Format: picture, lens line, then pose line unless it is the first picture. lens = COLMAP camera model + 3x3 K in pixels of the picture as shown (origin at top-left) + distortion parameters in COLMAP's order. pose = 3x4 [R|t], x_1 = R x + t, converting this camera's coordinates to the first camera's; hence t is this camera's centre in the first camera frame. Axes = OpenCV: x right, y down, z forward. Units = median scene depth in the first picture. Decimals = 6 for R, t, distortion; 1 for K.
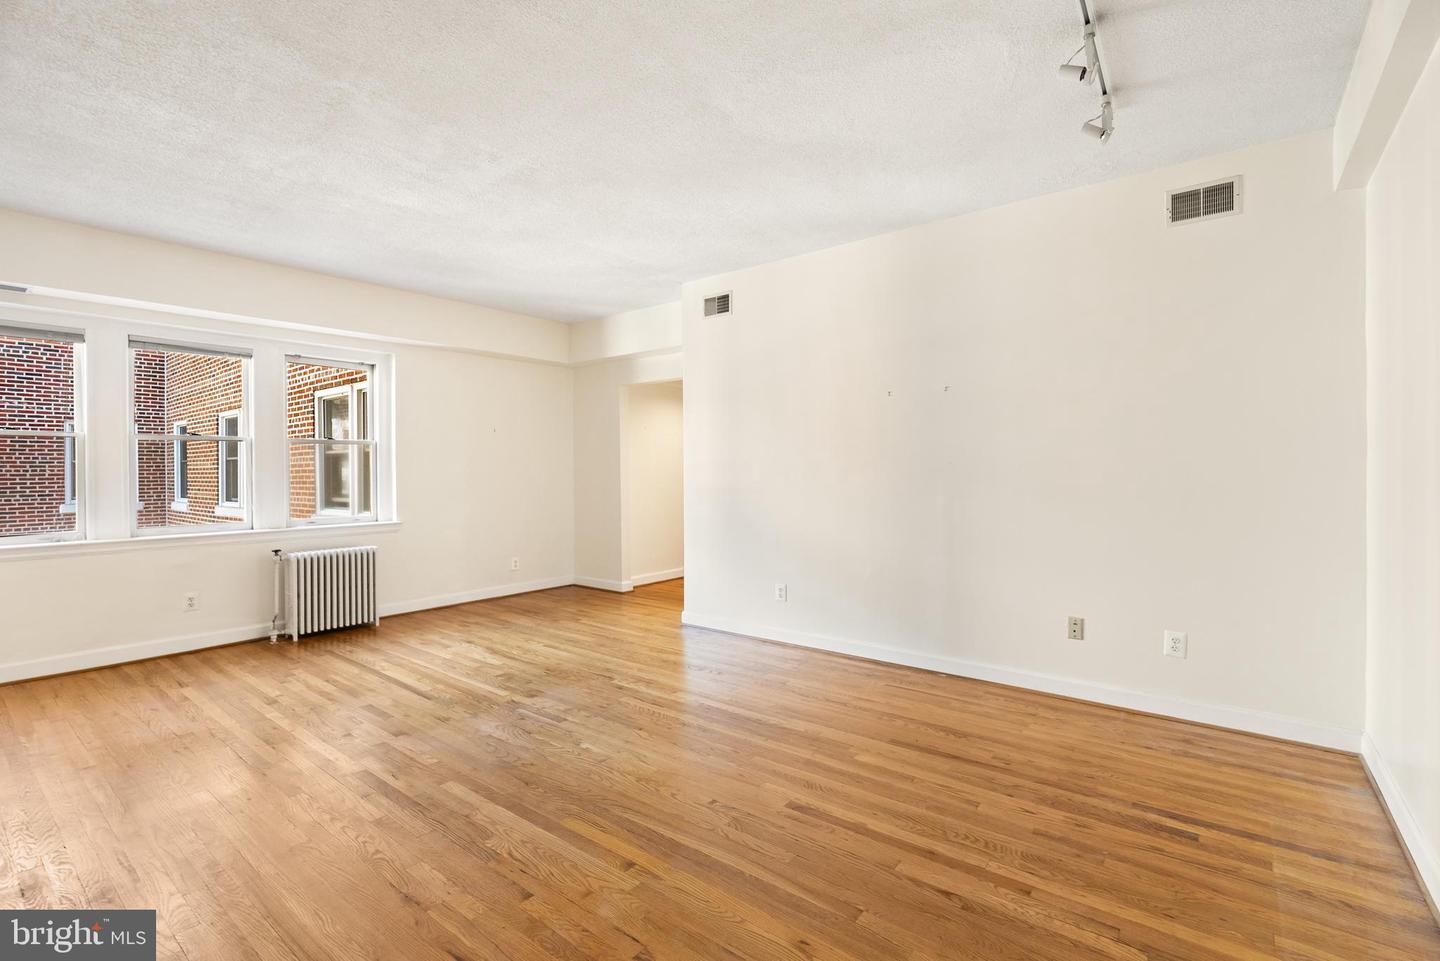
lens RADIAL K [[647.9, 0, 728.1], [0, 647.9, 470.6], [0, 0, 1]] dist [-0.005148, -0.000101]
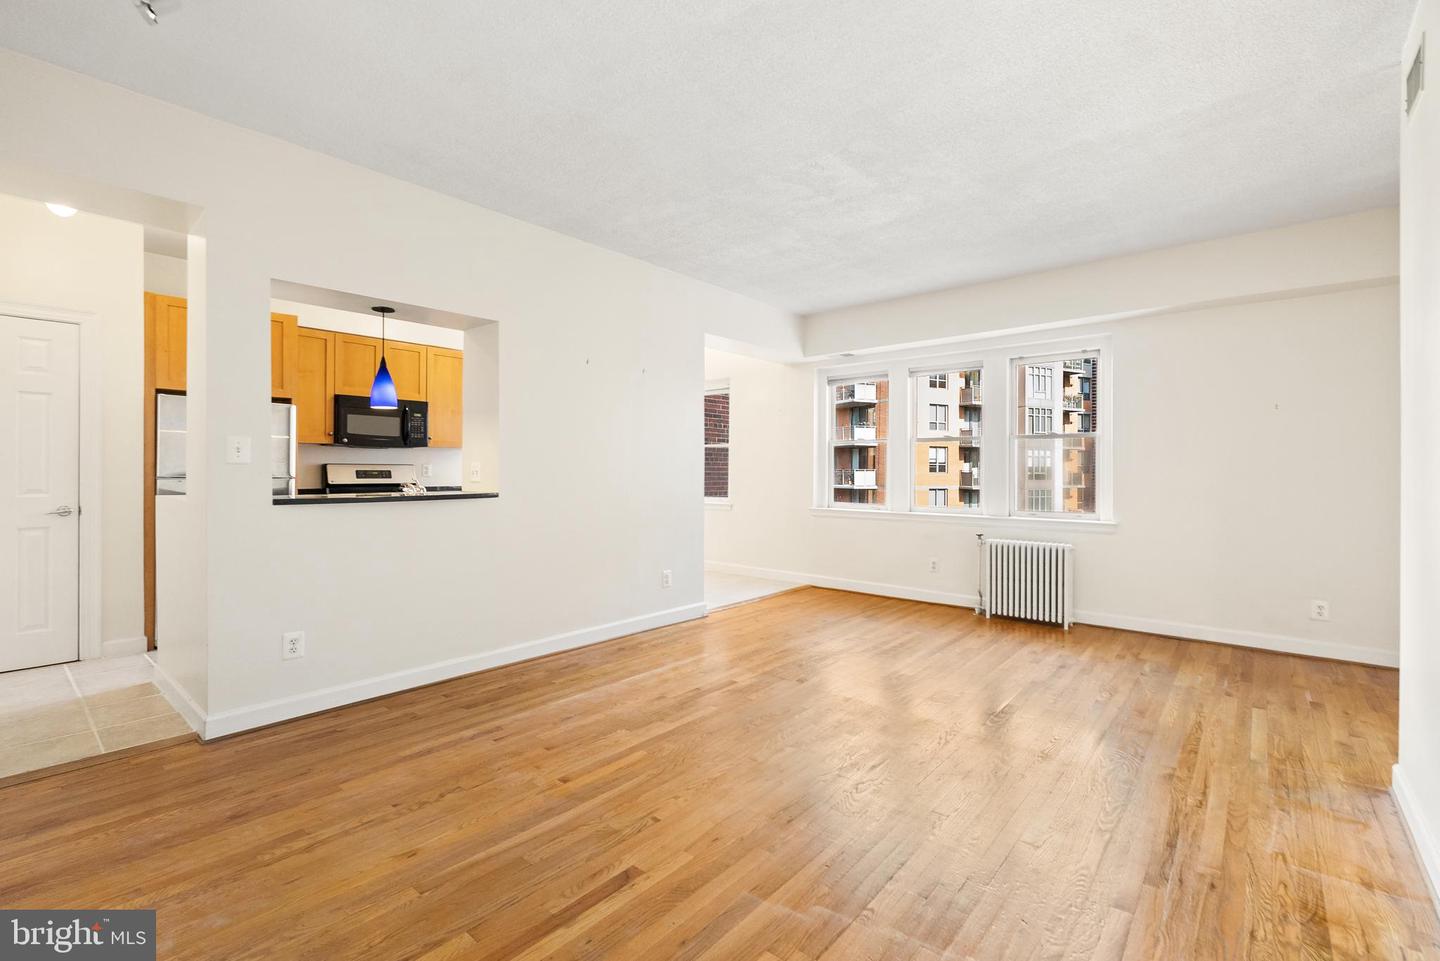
lens RADIAL K [[647.9, 0, 717.5], [0, 647.9, 475.9], [0, 0, 1]] dist [-0.005148, -0.000101]
pose [[-0.047797, 0.014743, -0.998748, 0.470391], [-0.001696, 0.999888, 0.014841, 0.003350], [0.998856, 0.002403, -0.047767, 0.597473]]
